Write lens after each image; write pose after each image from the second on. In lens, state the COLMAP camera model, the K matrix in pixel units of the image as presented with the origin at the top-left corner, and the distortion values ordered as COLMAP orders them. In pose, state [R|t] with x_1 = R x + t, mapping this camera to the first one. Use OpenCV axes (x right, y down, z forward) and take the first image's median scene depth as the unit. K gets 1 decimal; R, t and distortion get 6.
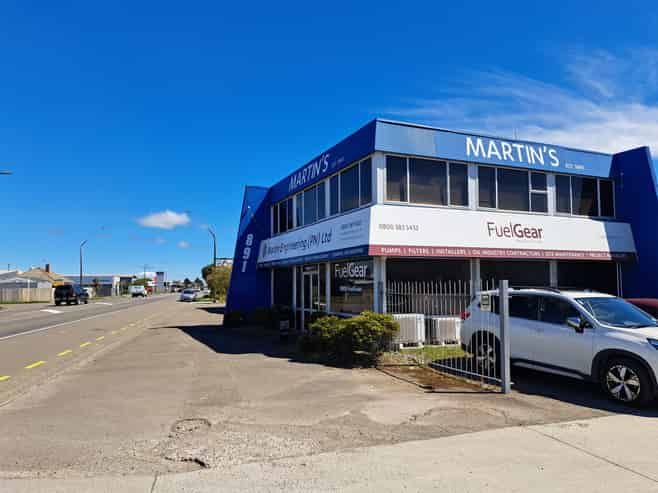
lens RADIAL K [[468.4, 0, 327.8], [0, 468.4, 268.9], [0, 0, 1]] dist [0.096295, -0.114156]
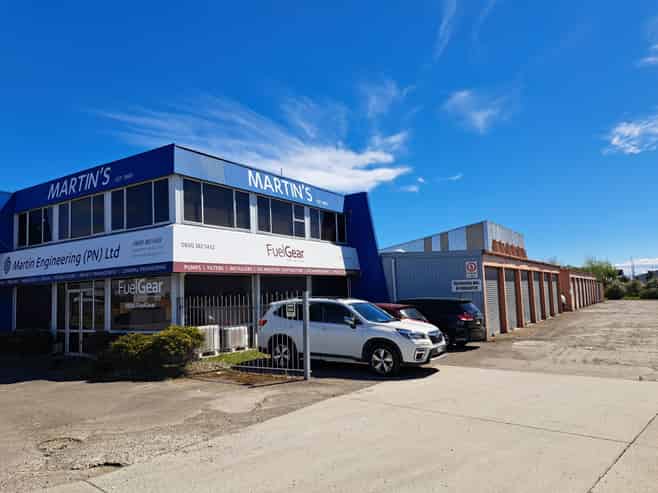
lens RADIAL K [[468.4, 0, 327.8], [0, 468.4, 268.9], [0, 0, 1]] dist [0.096295, -0.114156]
pose [[0.845530, 0.004872, 0.533905, -0.170663], [0.012209, 0.999520, -0.028457, -0.001134], [-0.533788, 0.030579, 0.845065, -0.076988]]
